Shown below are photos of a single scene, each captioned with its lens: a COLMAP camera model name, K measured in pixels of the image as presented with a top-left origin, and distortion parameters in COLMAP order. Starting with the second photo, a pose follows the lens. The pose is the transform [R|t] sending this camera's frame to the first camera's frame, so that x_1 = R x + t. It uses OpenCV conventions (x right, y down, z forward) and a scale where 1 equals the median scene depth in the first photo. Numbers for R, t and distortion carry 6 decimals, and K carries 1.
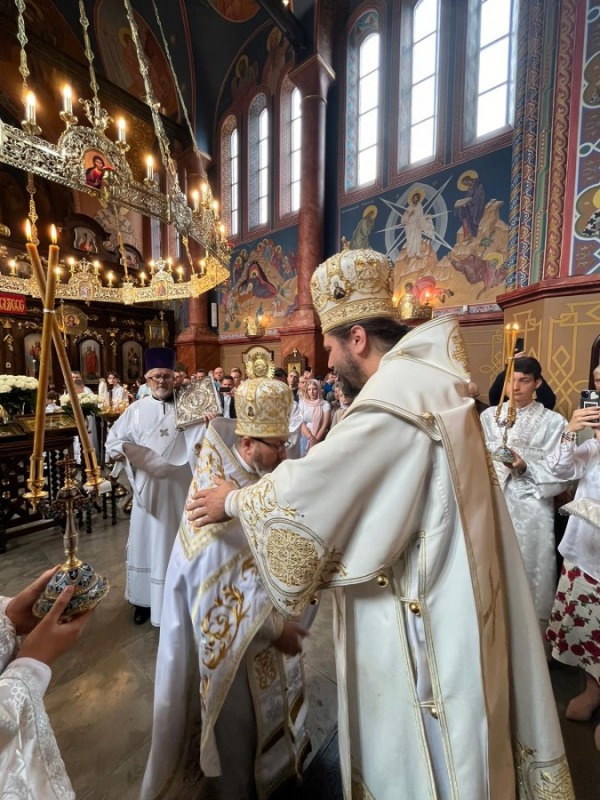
lens RADIAL K [[327.7, 0, 298.2], [0, 327.7, 398.1], [0, 0, 1]] dist [0.000430, -0.000230]
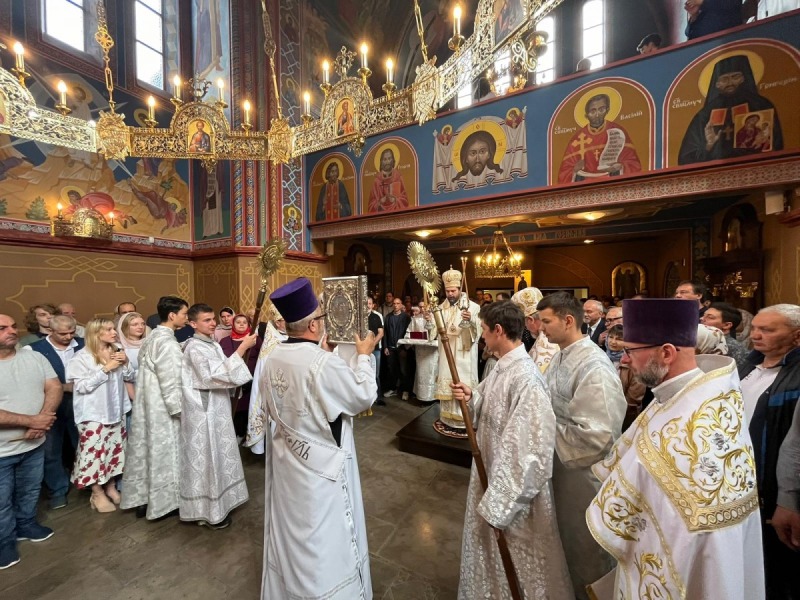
lens RADIAL K [[327.7, 0, 400.0], [0, 327.7, 300.0], [0, 0, 1]] dist [0.000430, -0.000230]
pose [[-0.177858, -0.022493, 0.983799, -0.584677], [0.078750, 0.996207, 0.037014, -0.052236], [-0.980900, 0.084057, -0.175412, 0.374159]]
